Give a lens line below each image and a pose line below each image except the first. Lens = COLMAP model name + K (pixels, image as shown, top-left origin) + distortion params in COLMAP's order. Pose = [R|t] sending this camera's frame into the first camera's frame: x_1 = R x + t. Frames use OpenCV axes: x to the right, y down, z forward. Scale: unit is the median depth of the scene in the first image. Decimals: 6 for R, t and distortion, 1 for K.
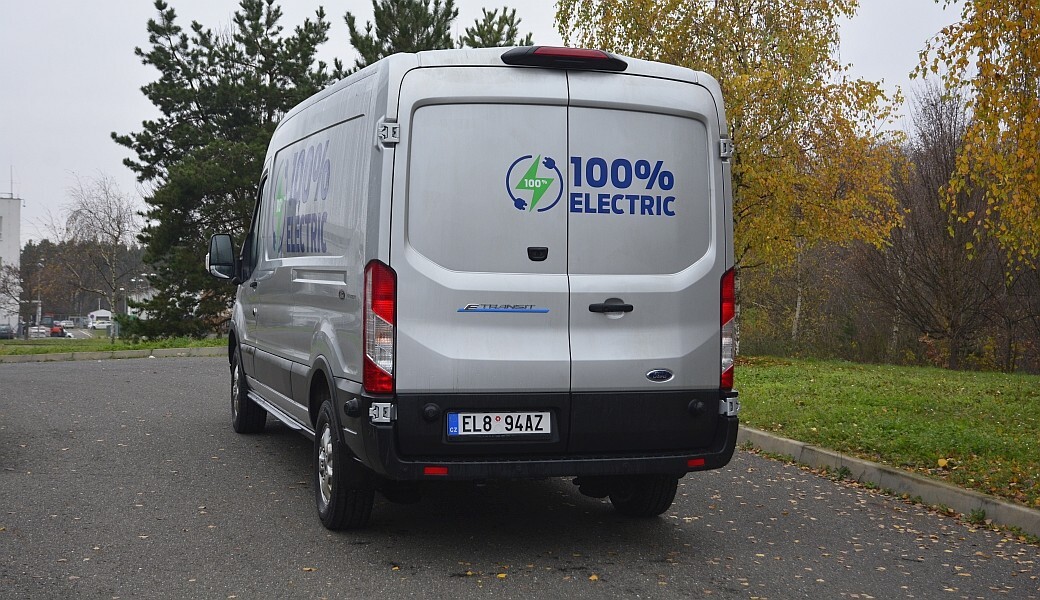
lens RADIAL K [[1420.0, 0, 525.9], [0, 1420.0, 299.1], [0, 0, 1]] dist [0.222403, 0.000000]
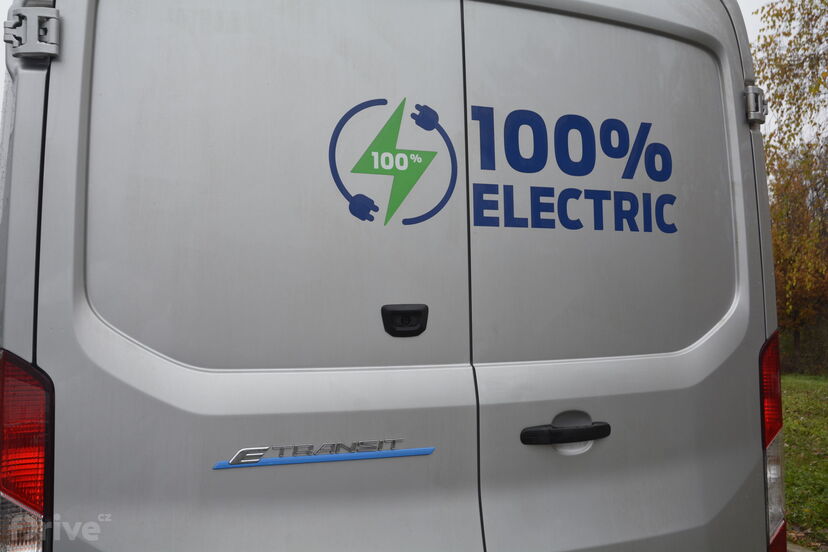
lens RADIAL K [[859.0, 0, 414.5], [0, 859.0, 273.1], [0, 0, 1]] dist [-0.086545, 0.000000]
pose [[0.998691, -0.022000, 0.046183, -0.000648], [0.024320, 0.998438, -0.050291, -0.032318], [-0.045004, 0.051349, 0.997666, 0.717753]]
